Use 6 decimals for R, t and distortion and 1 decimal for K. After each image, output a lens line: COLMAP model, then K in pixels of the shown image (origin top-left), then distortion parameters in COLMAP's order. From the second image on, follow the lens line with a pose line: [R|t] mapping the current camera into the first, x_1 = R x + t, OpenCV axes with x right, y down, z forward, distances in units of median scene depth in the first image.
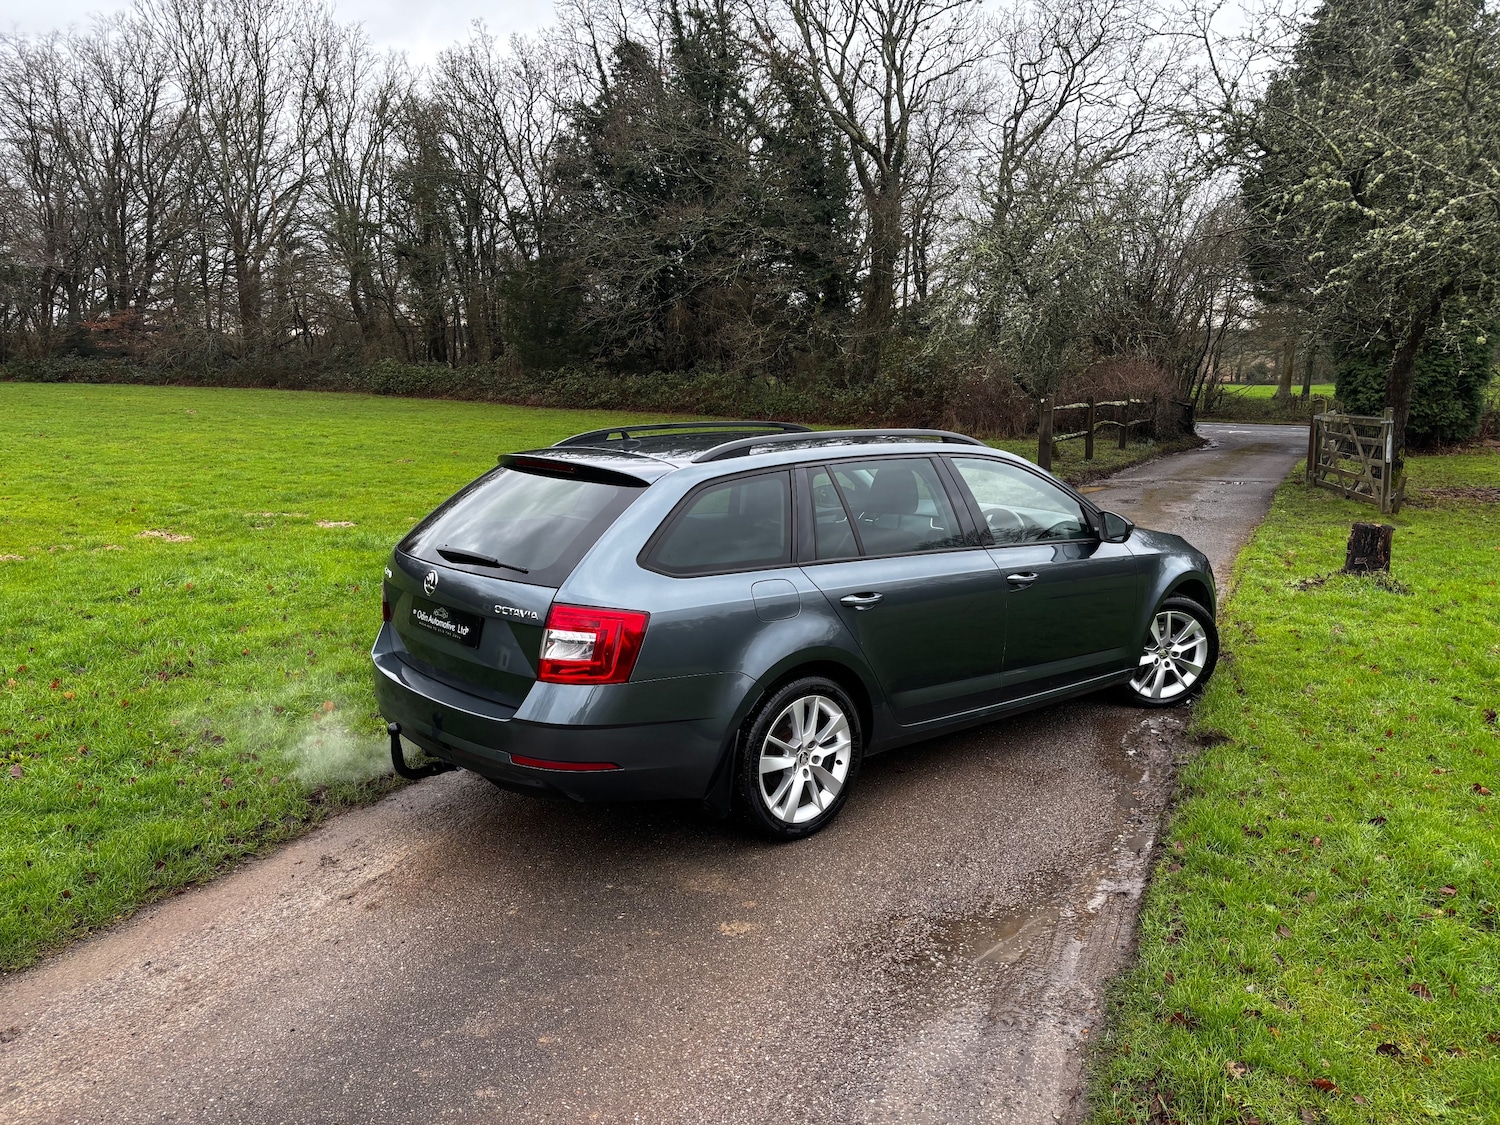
lens RADIAL K [[1129.2, 0, 743.2], [0, 1129.2, 562.0], [0, 0, 1]] dist [0.043495, -0.042671]
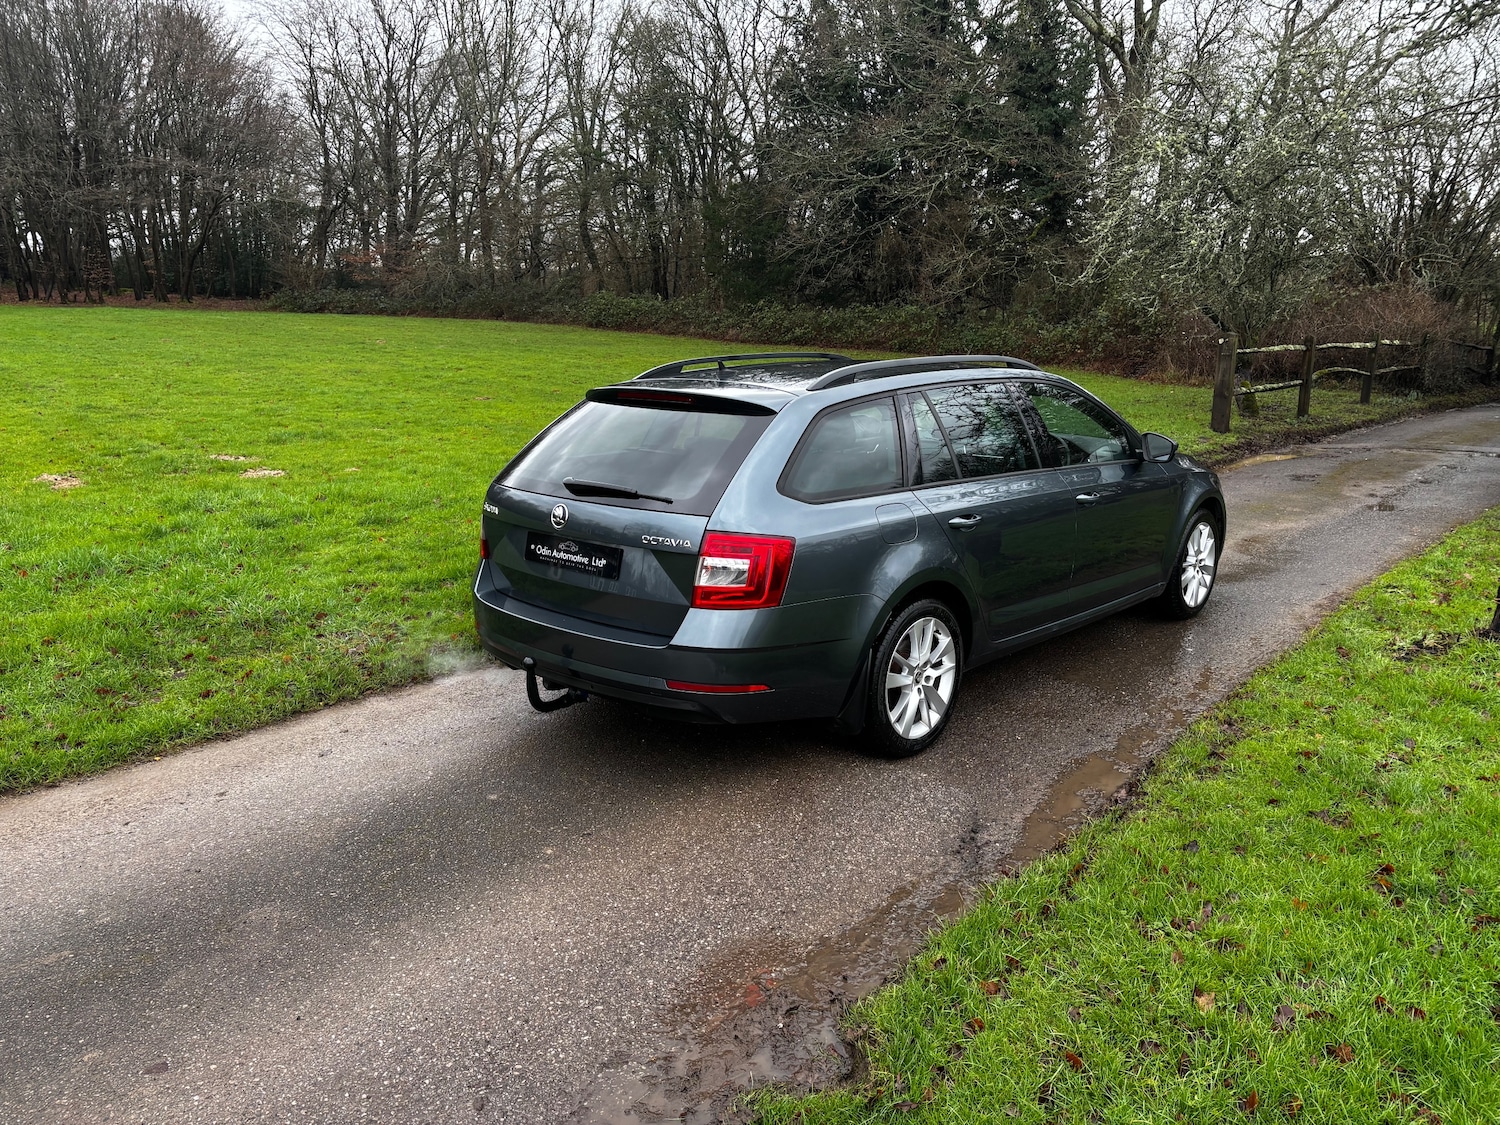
lens RADIAL K [[1129.2, 0, 750.7], [0, 1129.2, 565.4], [0, 0, 1]] dist [0.043495, -0.042671]
pose [[0.971466, 0.058792, -0.229778, 0.105659], [-0.045409, 0.996973, 0.063107, -0.017458], [0.232793, -0.050872, 0.971195, 0.119521]]
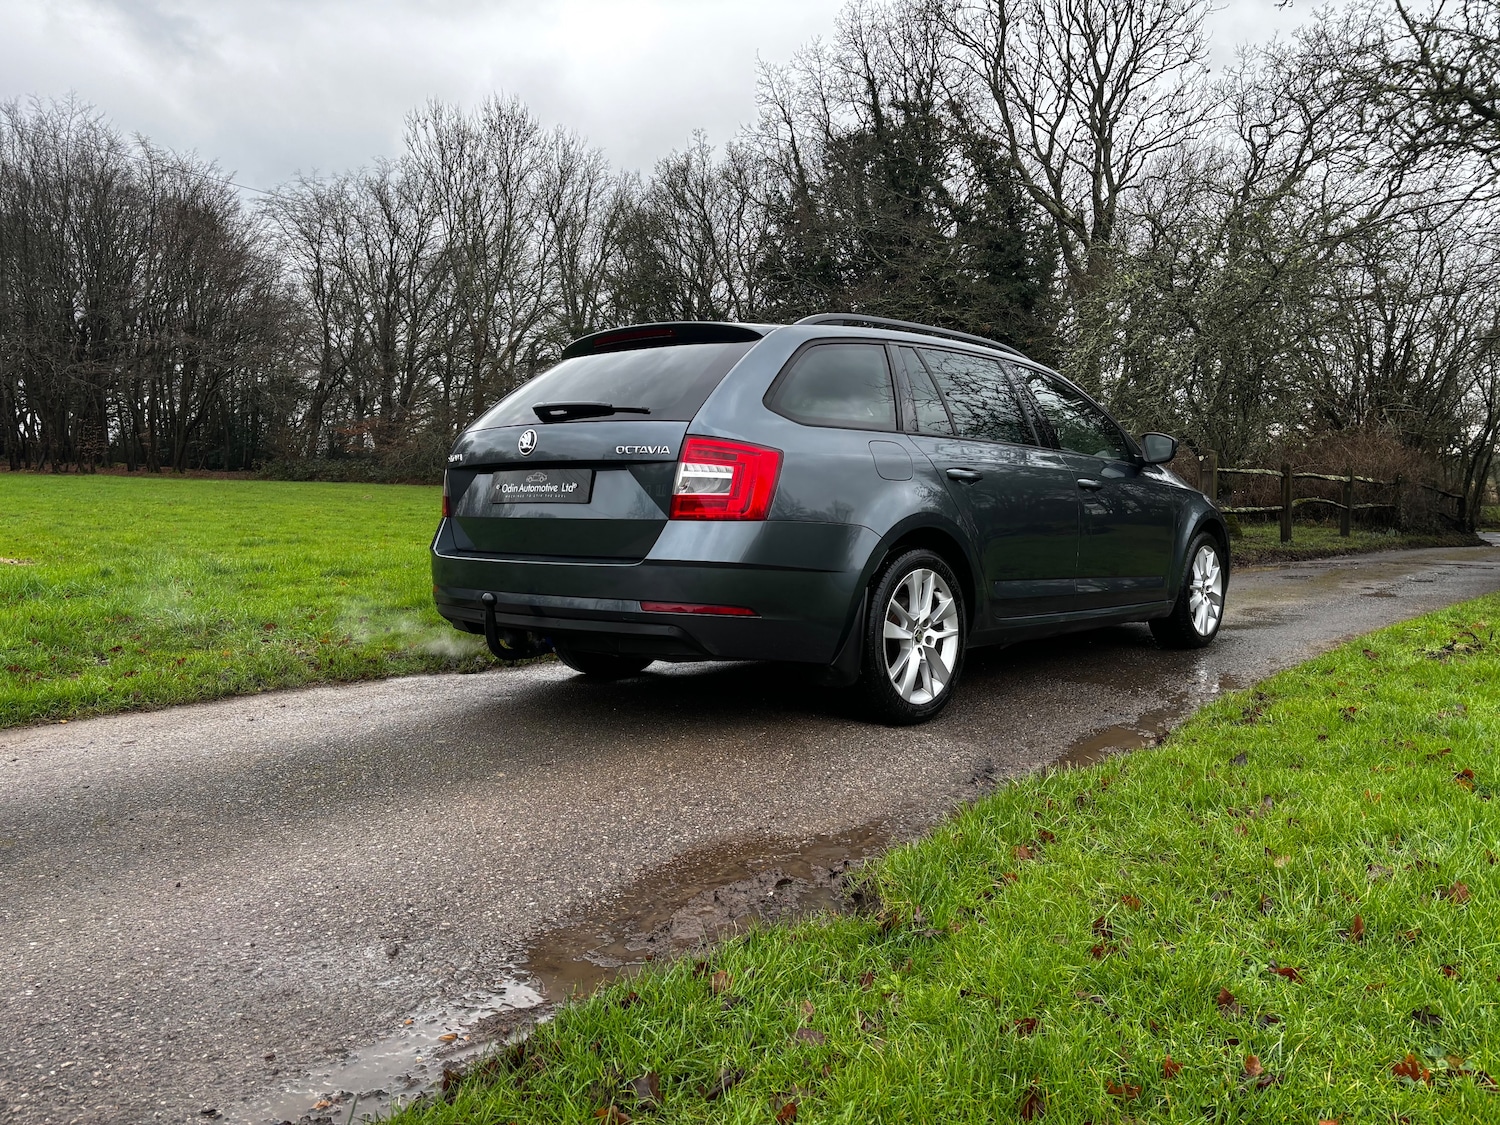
lens RADIAL K [[1129.2, 0, 753.6], [0, 1129.2, 547.4], [0, 0, 1]] dist [0.043495, -0.042671]
pose [[0.975237, 0.018804, -0.220362, 0.103795], [-0.045124, 0.992338, -0.115021, 0.018394], [0.216510, 0.122116, 0.968613, 0.134343]]
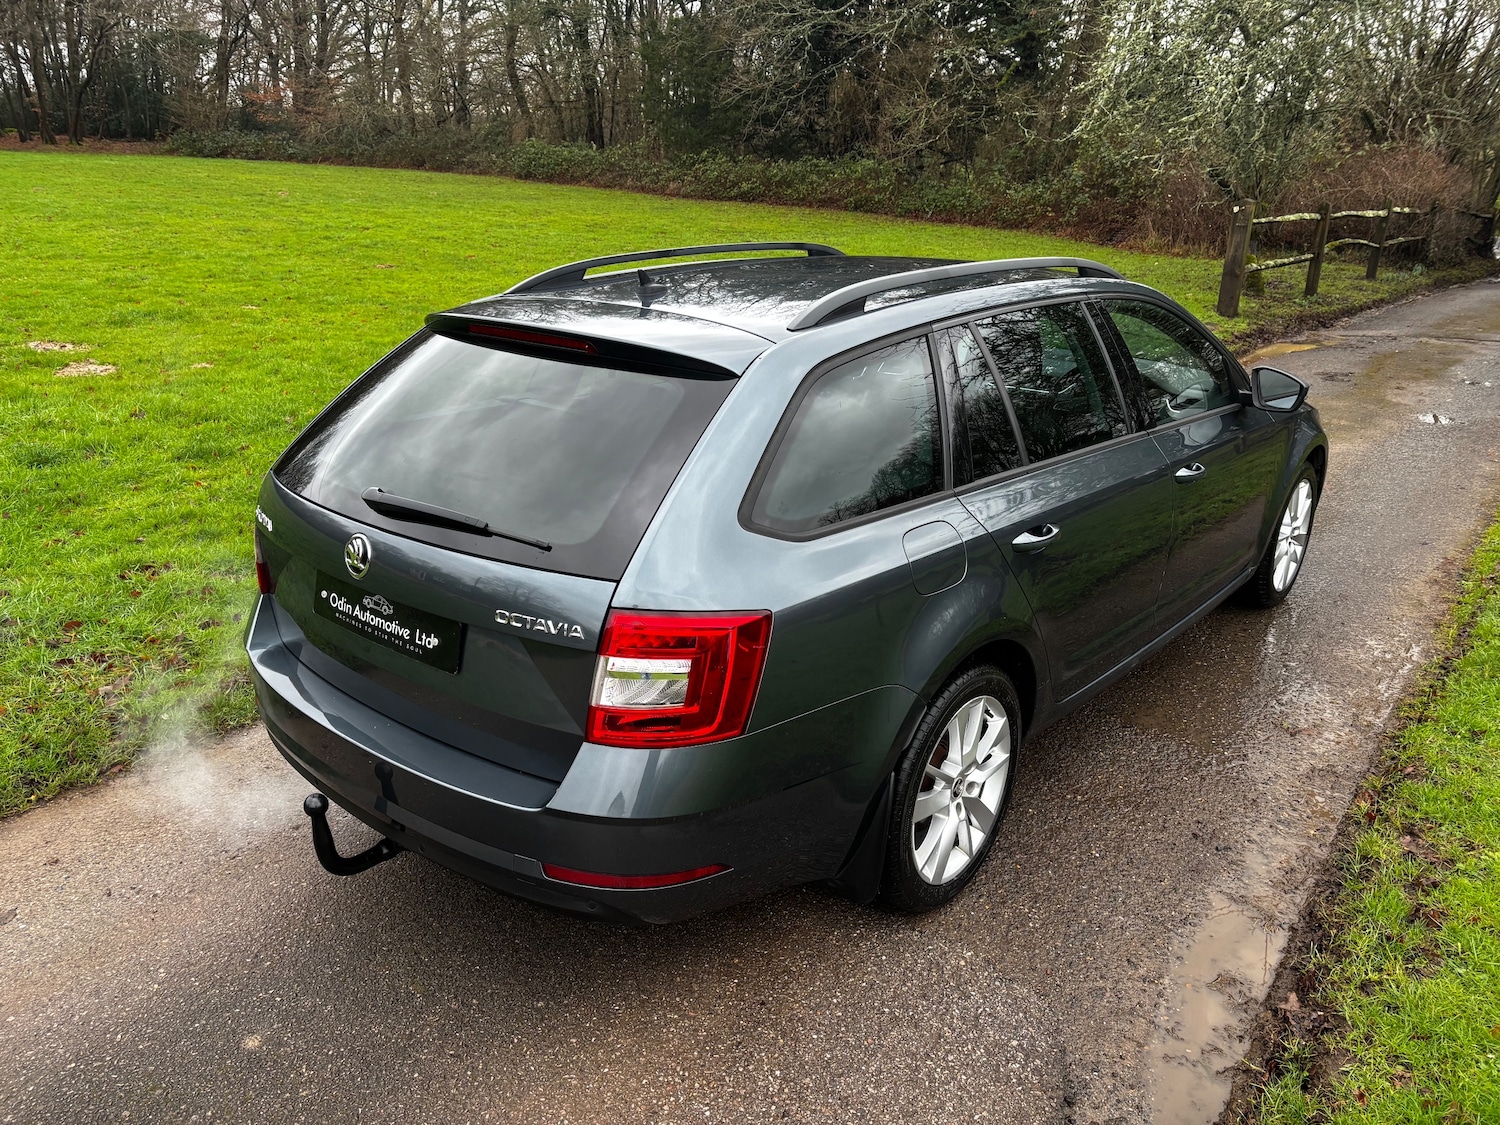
lens RADIAL K [[1129.2, 0, 739.2], [0, 1129.2, 567.2], [0, 0, 1]] dist [0.043495, -0.042671]
pose [[0.979597, 0.084853, -0.182182, 0.088295], [-0.051175, 0.981934, 0.182175, -0.031395], [0.194349, -0.169135, 0.966241, 0.190110]]
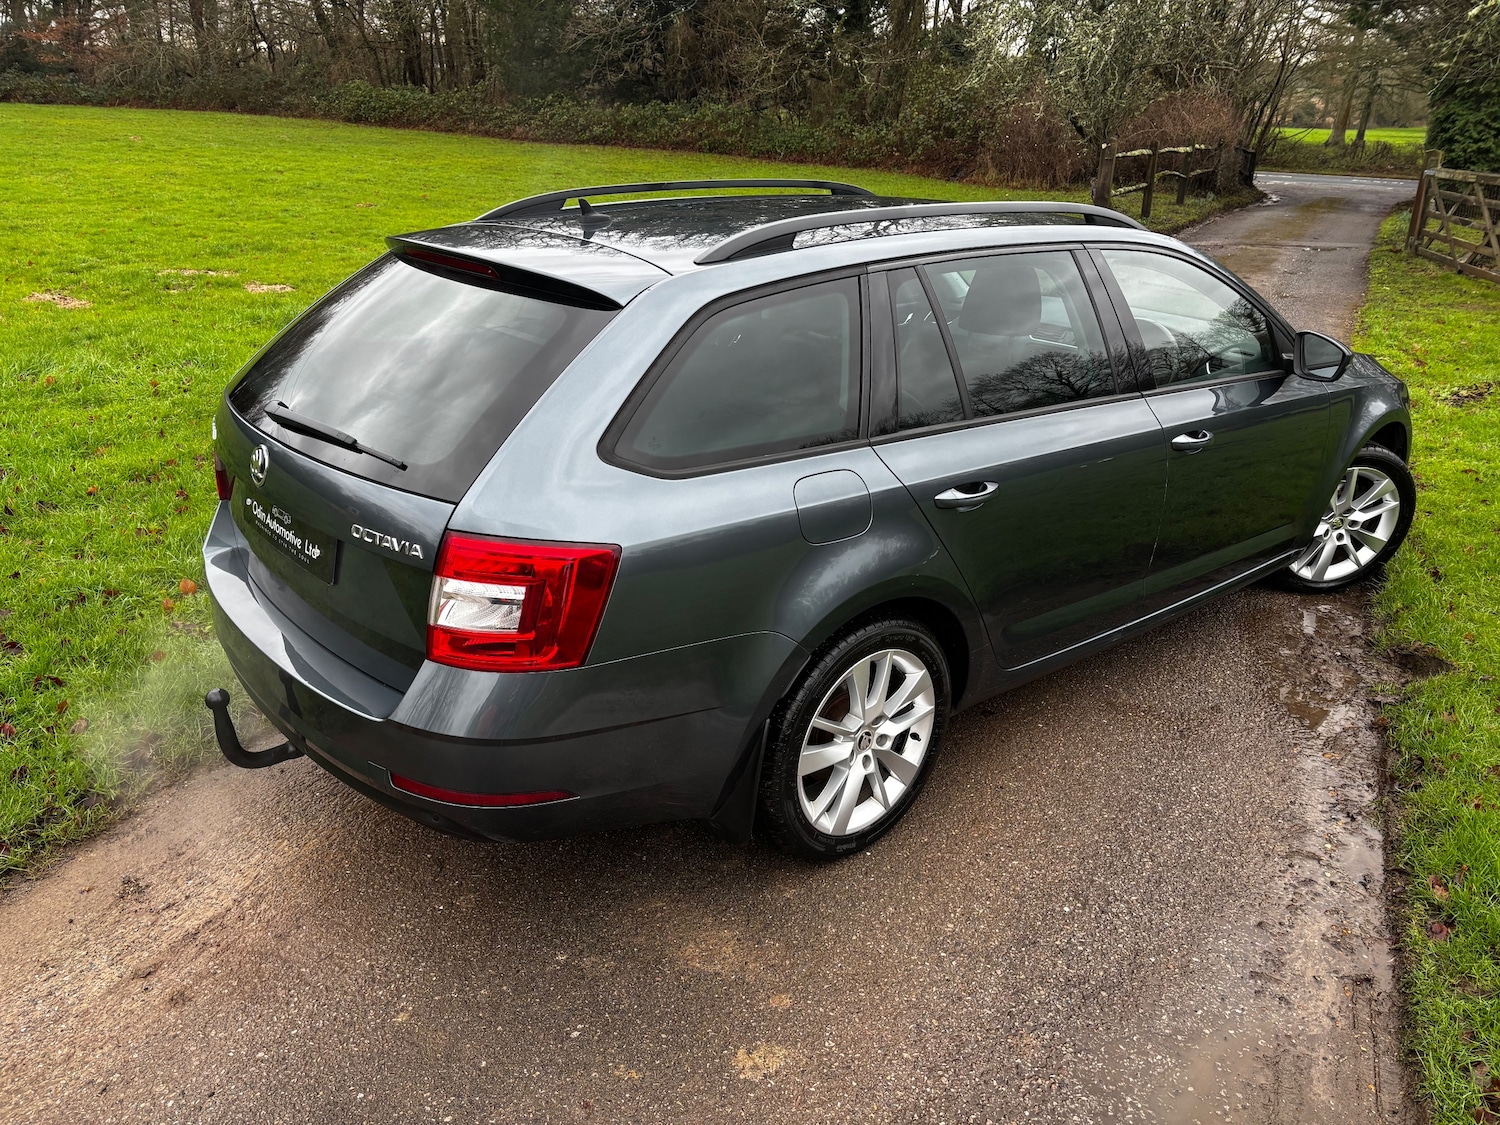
lens RADIAL K [[1129.2, 0, 742.4], [0, 1129.2, 567.3], [0, 0, 1]] dist [0.043495, -0.042671]
pose [[0.999825, 0.018699, 0.001137, -0.003409], [-0.018495, 0.975604, 0.218757, -0.011230], [0.002981, -0.218740, 0.975779, 0.069065]]
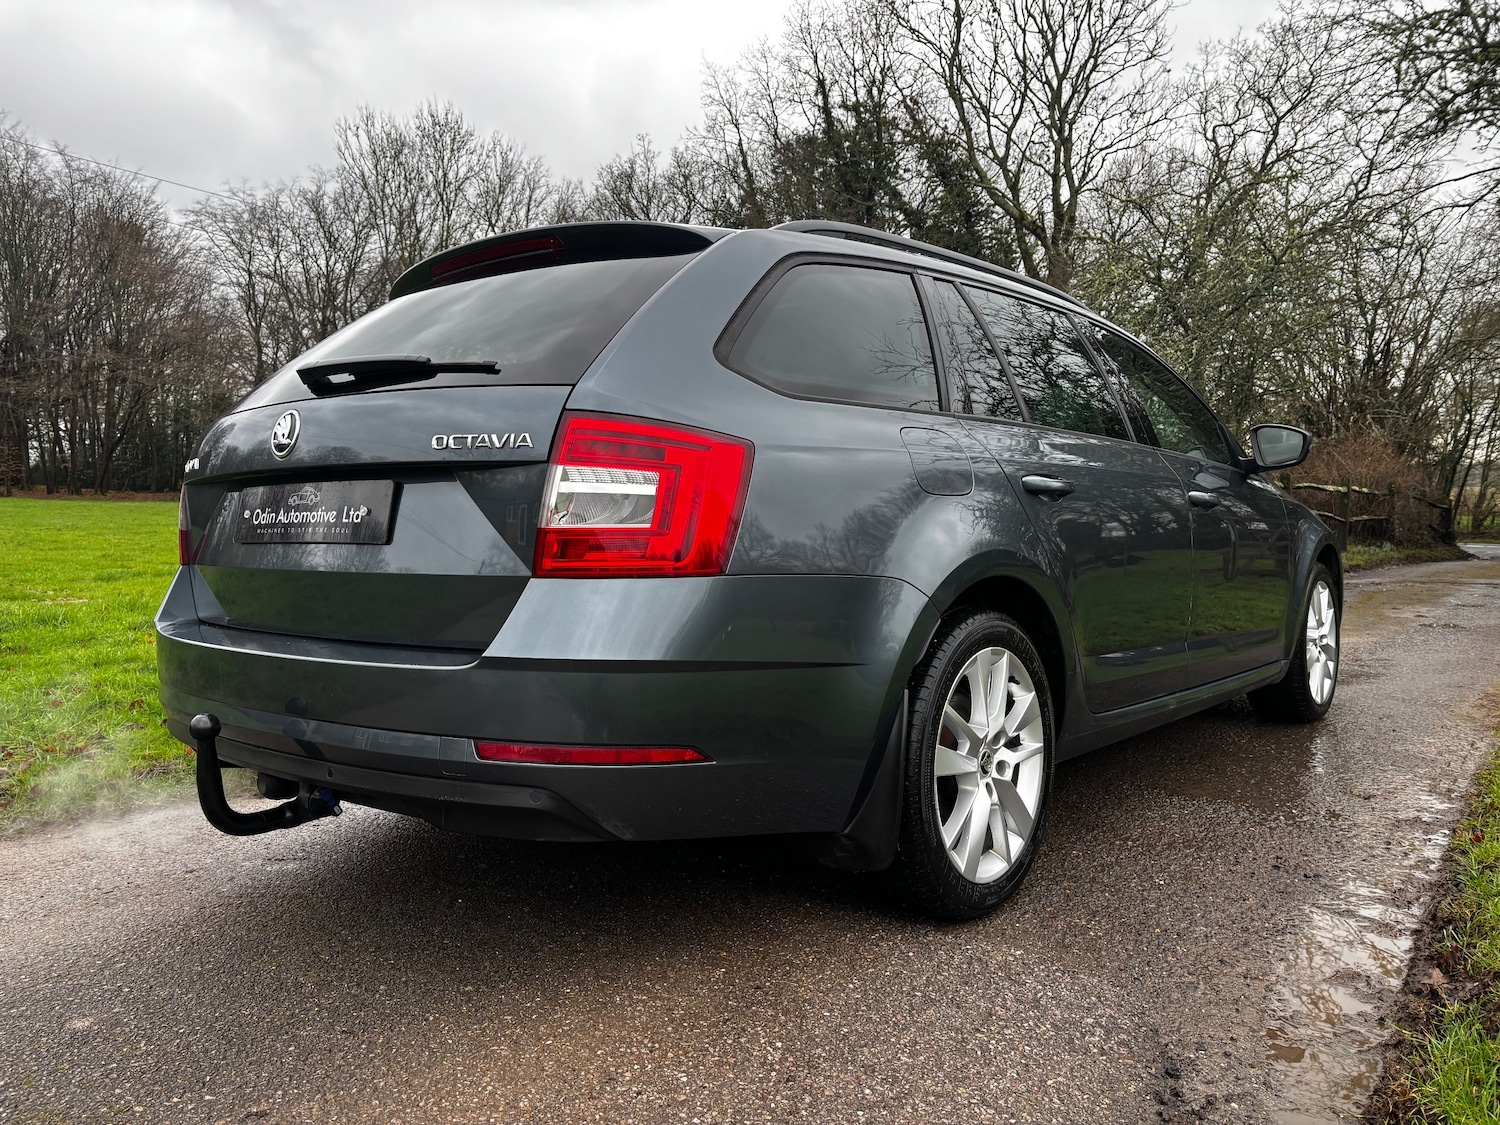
lens RADIAL K [[1129.2, 0, 739.0], [0, 1129.2, 555.3], [0, 0, 1]] dist [0.043495, -0.042671]
pose [[0.981594, 0.006011, -0.190886, 0.088671], [-0.030117, 0.991870, -0.123638, 0.006079], [0.188591, 0.127111, 0.973795, 0.201915]]
